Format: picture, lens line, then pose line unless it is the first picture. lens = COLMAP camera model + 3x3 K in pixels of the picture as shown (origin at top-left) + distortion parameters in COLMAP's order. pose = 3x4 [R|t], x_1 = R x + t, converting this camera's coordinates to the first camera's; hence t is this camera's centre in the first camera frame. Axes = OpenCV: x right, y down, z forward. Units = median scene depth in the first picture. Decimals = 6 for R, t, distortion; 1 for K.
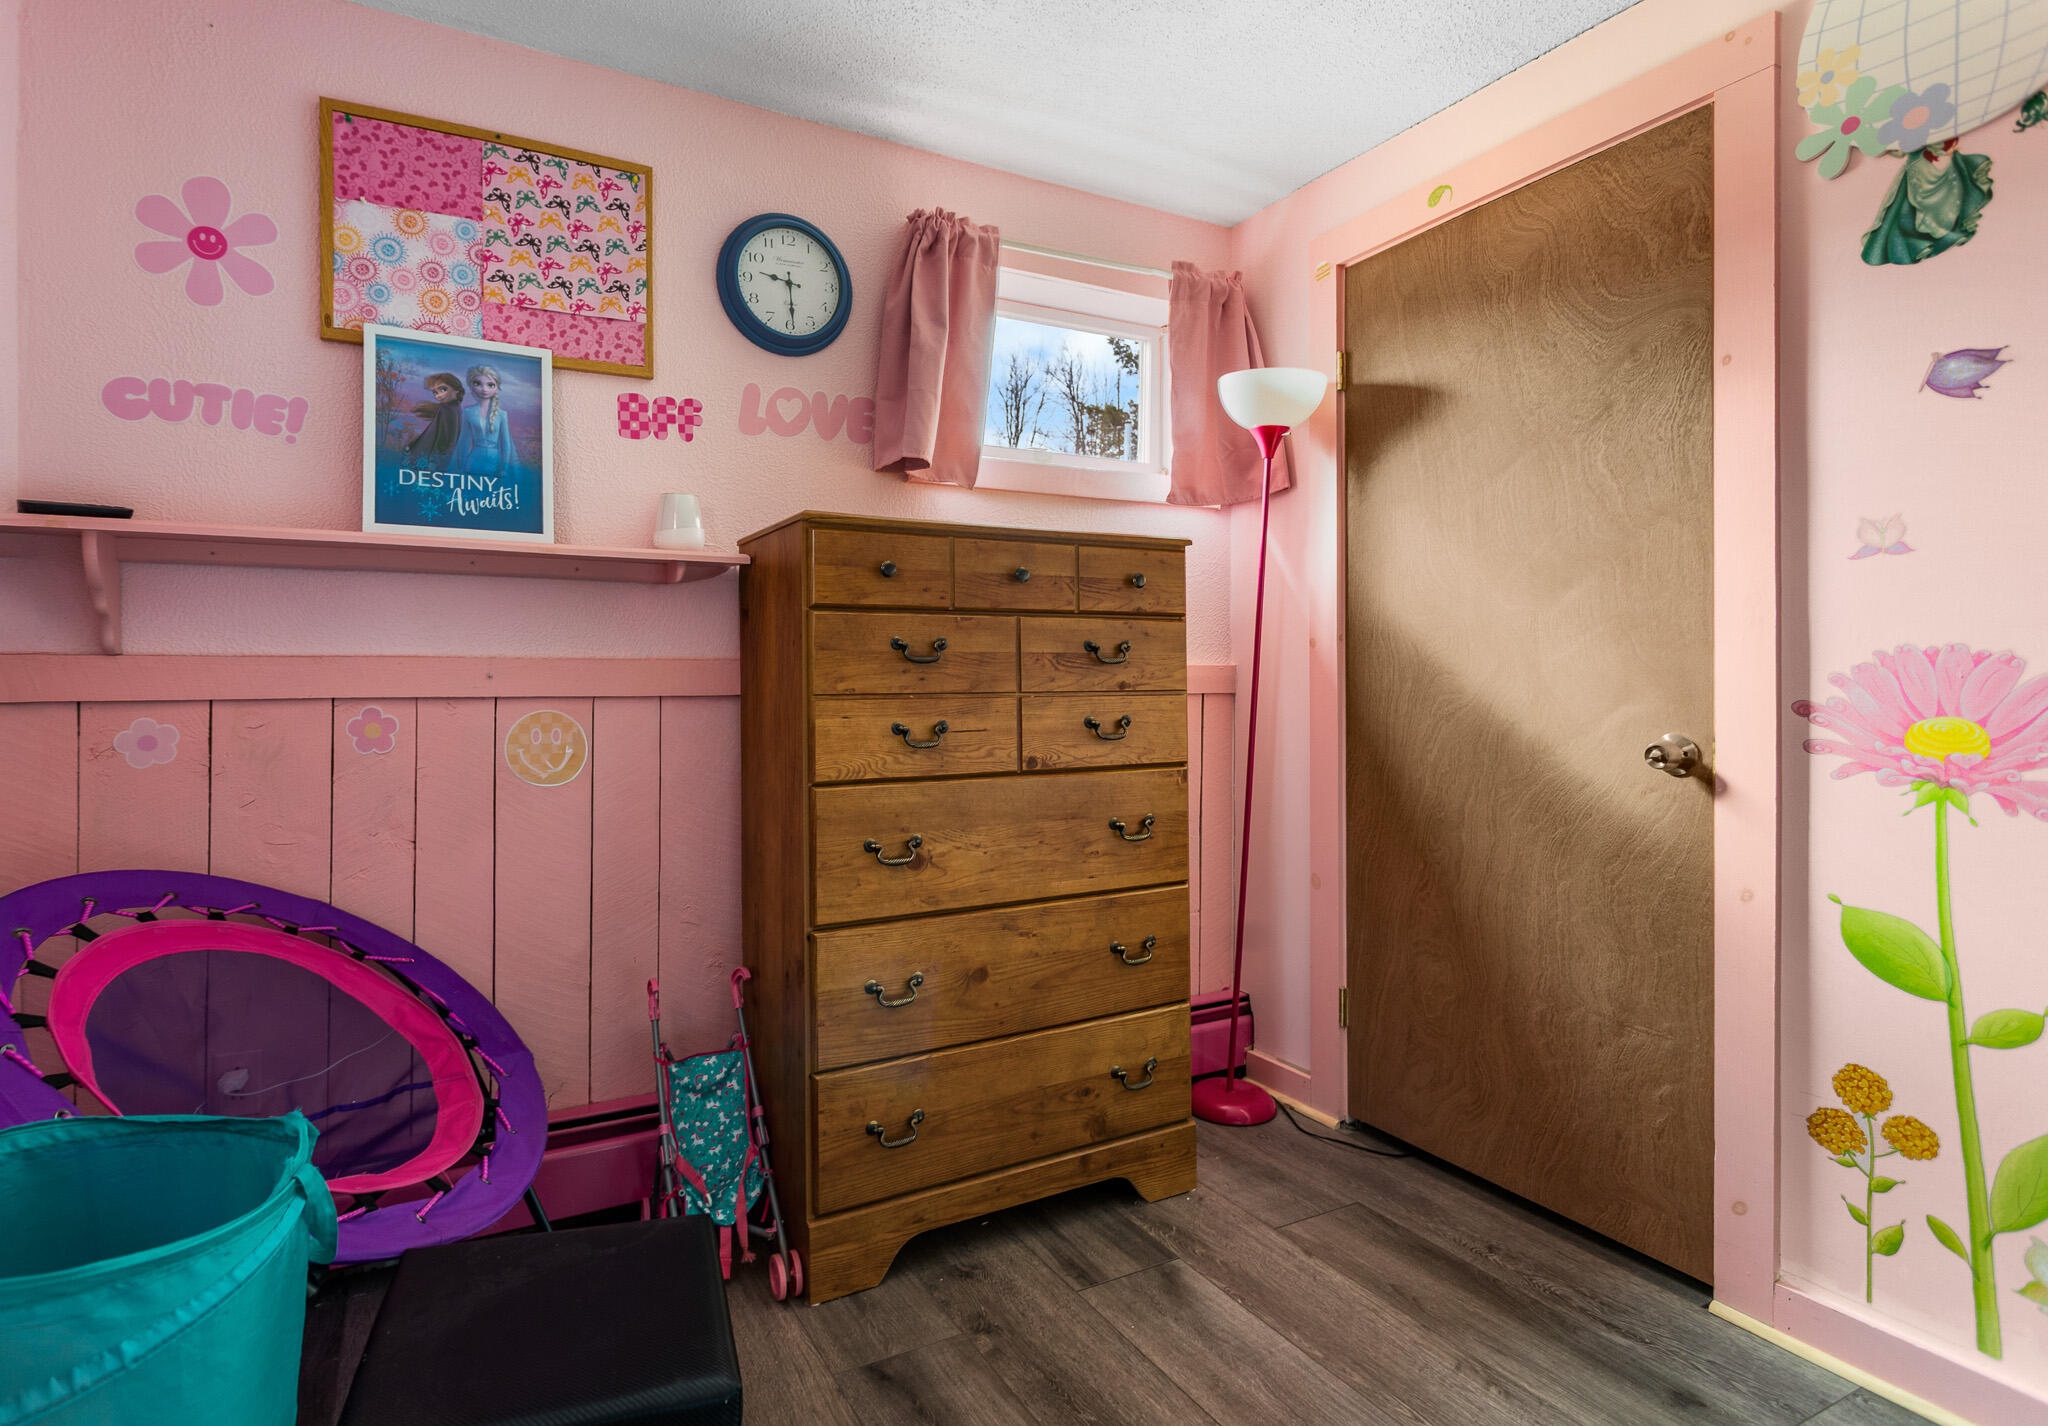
lens RADIAL K [[1066.6, 0, 1022.9], [0, 1066.6, 676.3], [0, 0, 1]] dist [-0.002976, 0.000749]
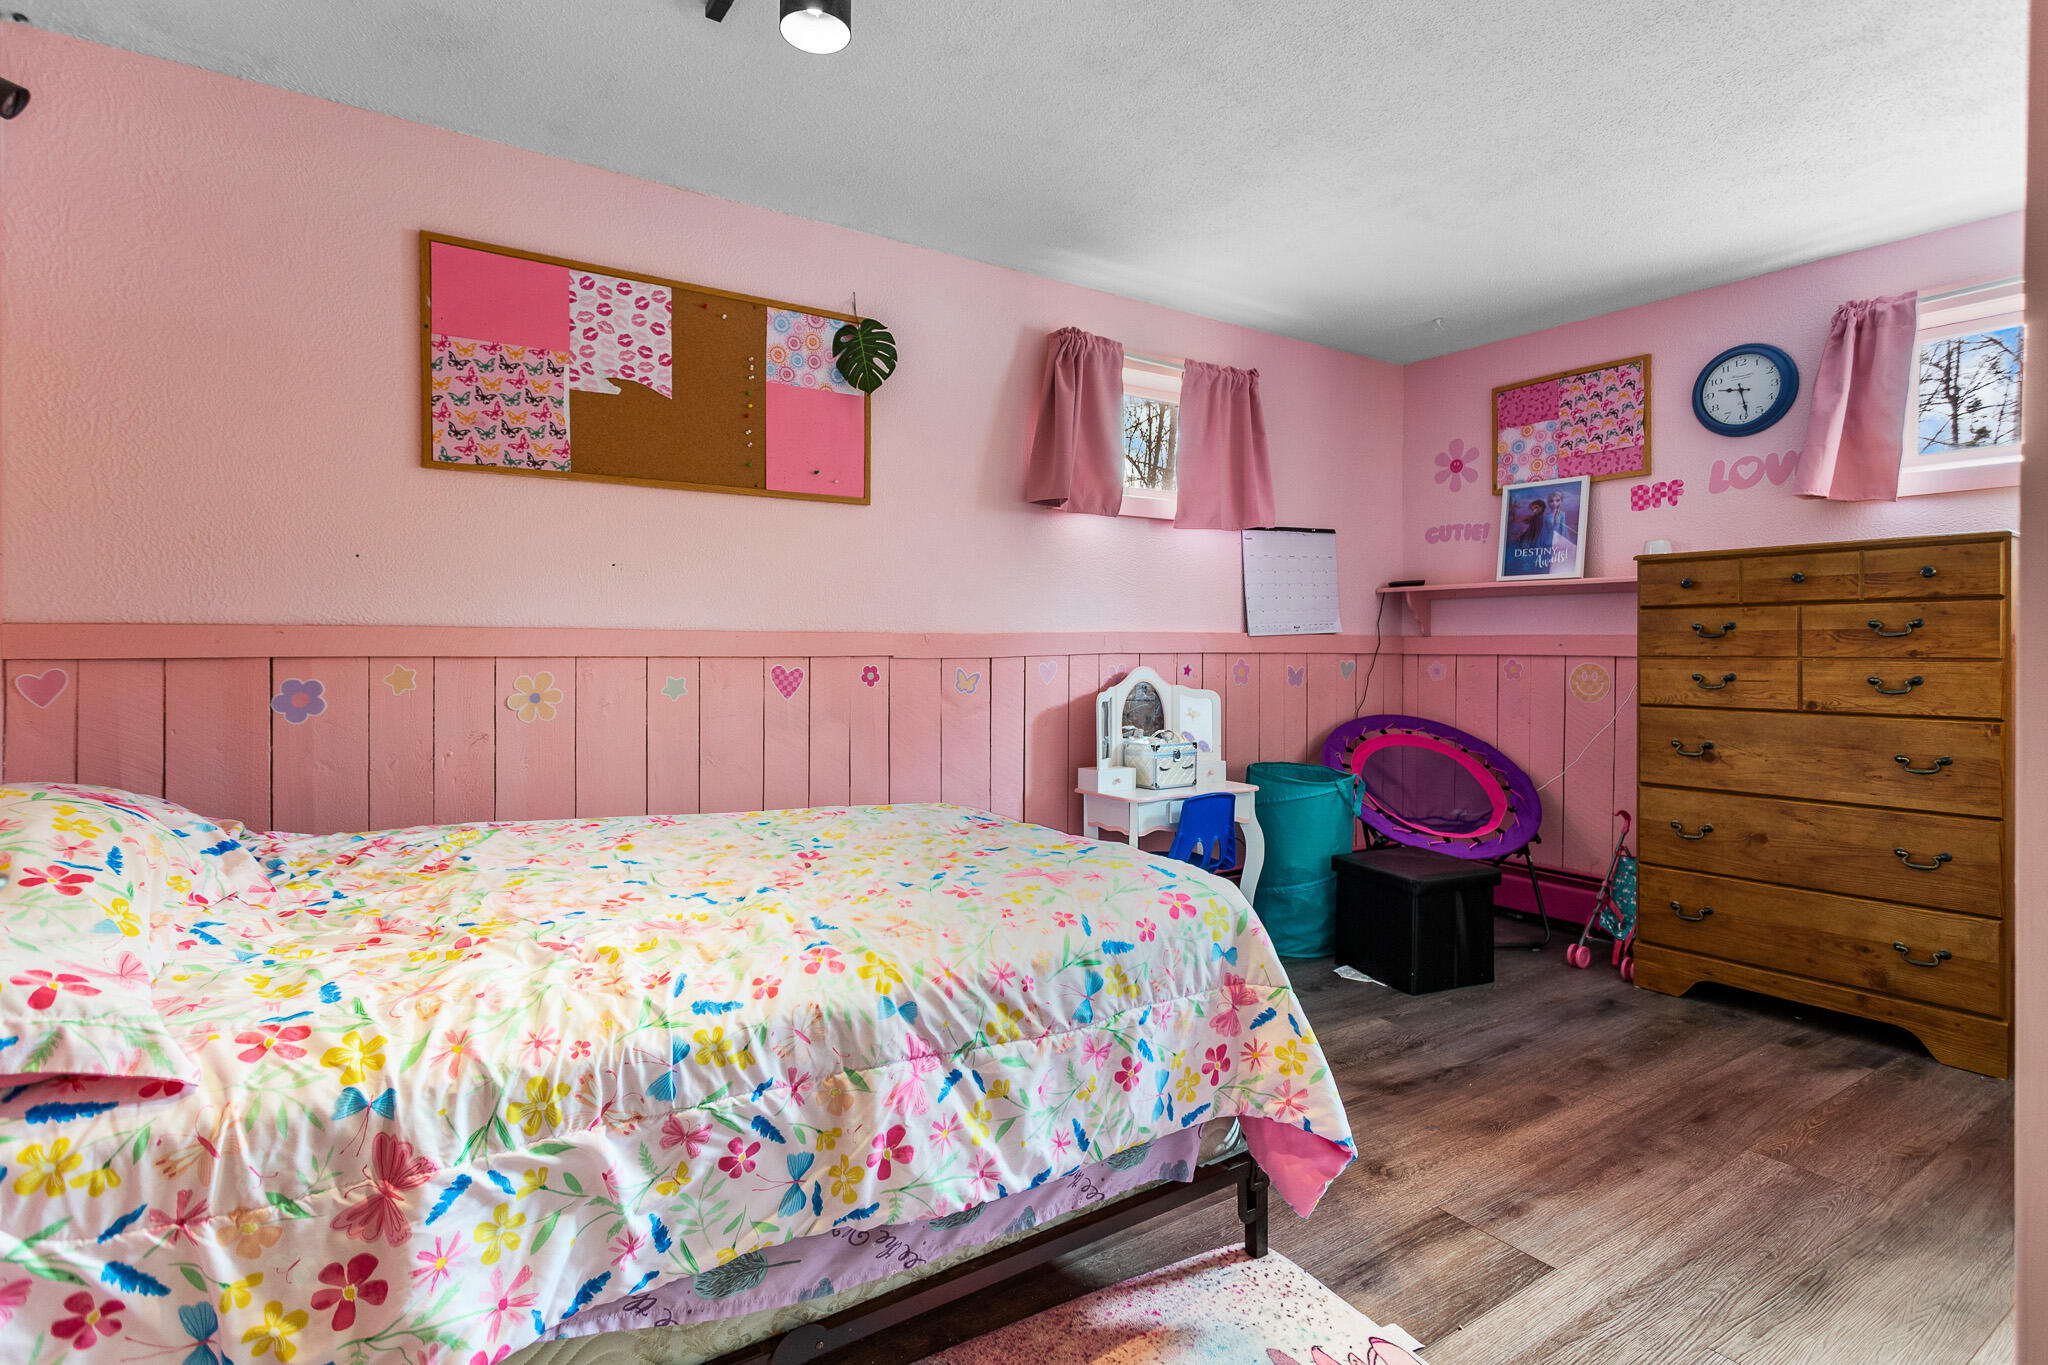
lens RADIAL K [[981.9, 0, 1020.7], [0, 981.9, 675.8], [0, 0, 1]] dist [0.000561, 0.000922]
pose [[0.127934, 0.034407, -0.991186, 1.209787], [0.001400, 0.999391, 0.034872, -0.007798], [0.991782, -0.005849, 0.127808, -0.246012]]
